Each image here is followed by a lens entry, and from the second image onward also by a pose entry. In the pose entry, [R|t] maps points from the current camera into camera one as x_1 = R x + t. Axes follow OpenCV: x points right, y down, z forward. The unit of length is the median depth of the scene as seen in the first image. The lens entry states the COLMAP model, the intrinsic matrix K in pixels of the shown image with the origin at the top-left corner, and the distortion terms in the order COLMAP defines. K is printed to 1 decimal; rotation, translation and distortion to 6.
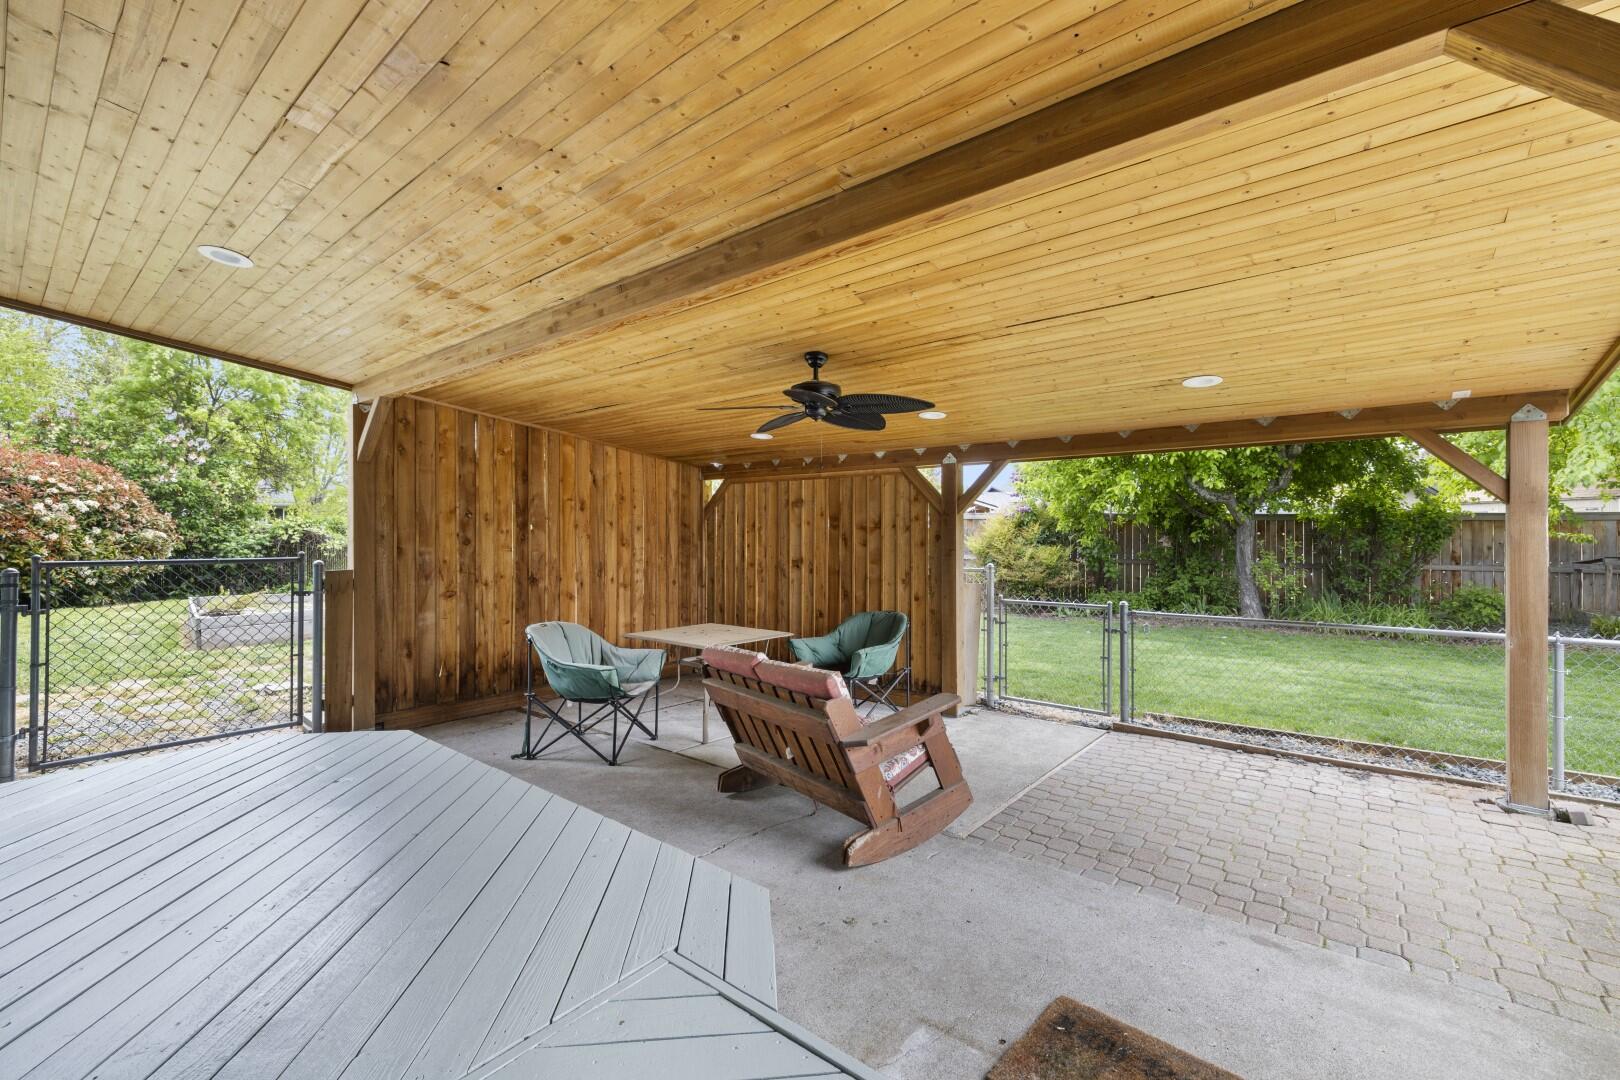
lens RADIAL K [[680.3, 0, 806.8], [0, 680.3, 532.7], [0, 0, 1]] dist [-0.001171, 0.000021]
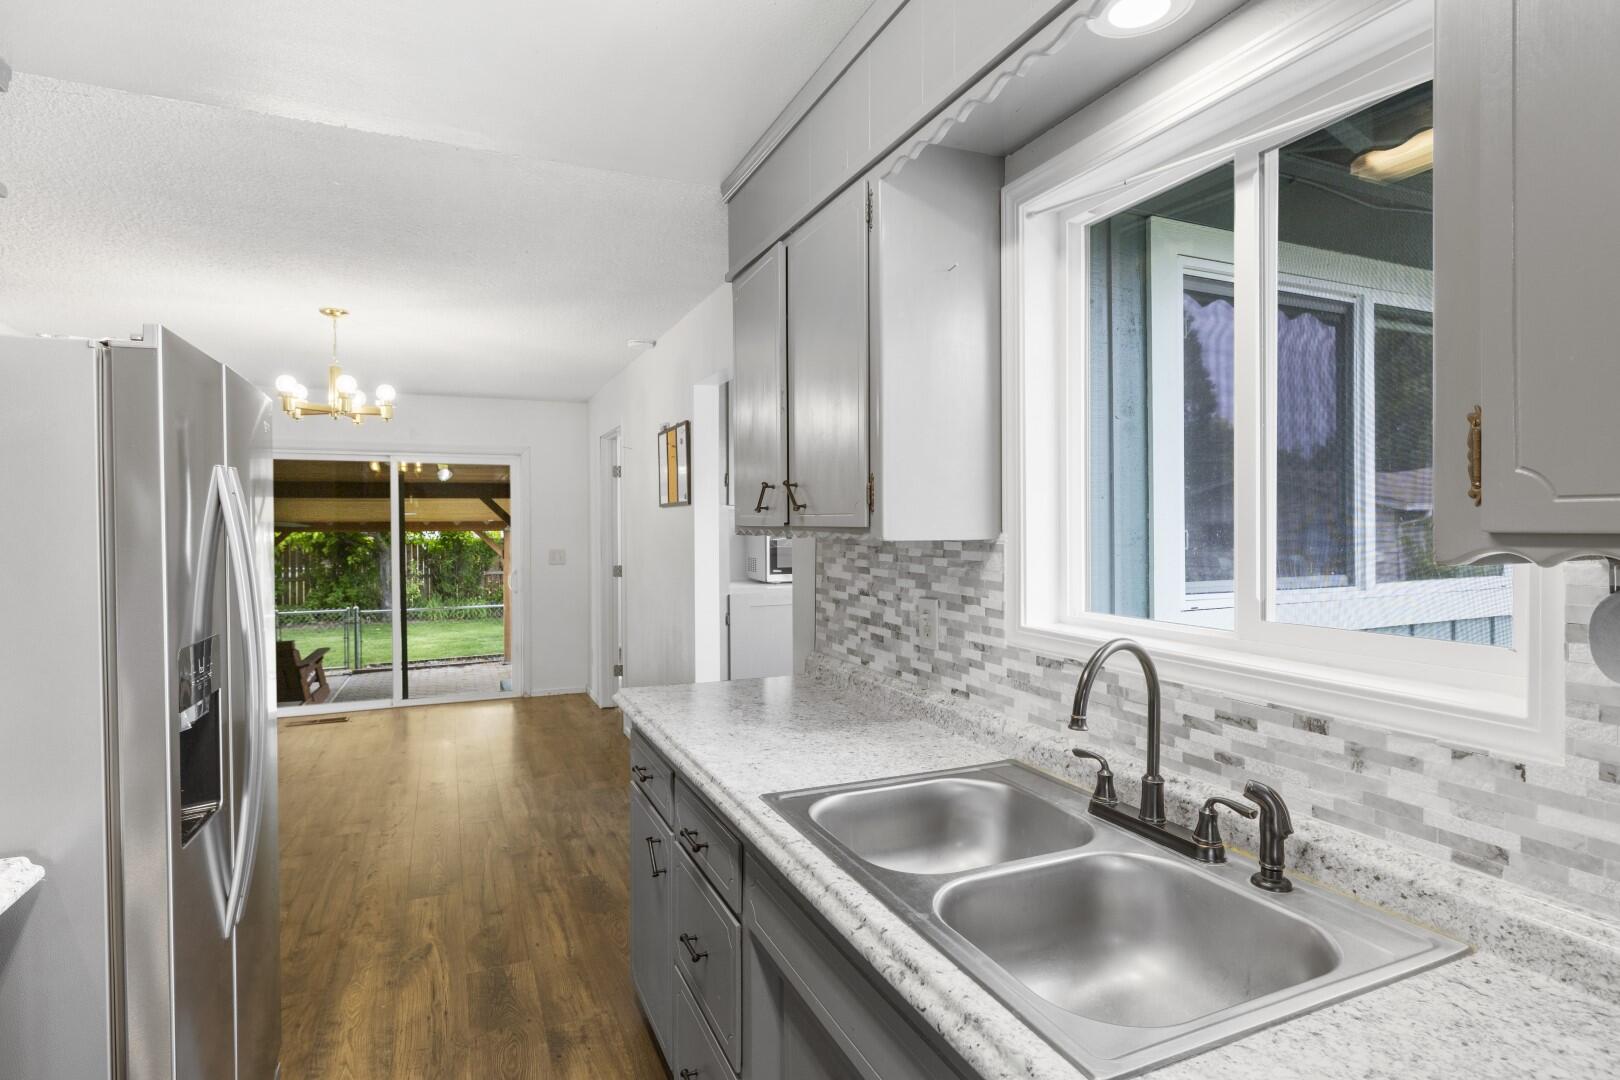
lens RADIAL K [[831.9, 0, 810.3], [0, 831.9, 535.1], [0, 0, 1]] dist [-0.000264, 0.000054]
pose [[0.451434, -0.009473, 0.892254, -0.487671], [0.001630, 0.999951, 0.009792, -0.057694], [-0.892303, -0.002966, 0.451428, -0.559938]]
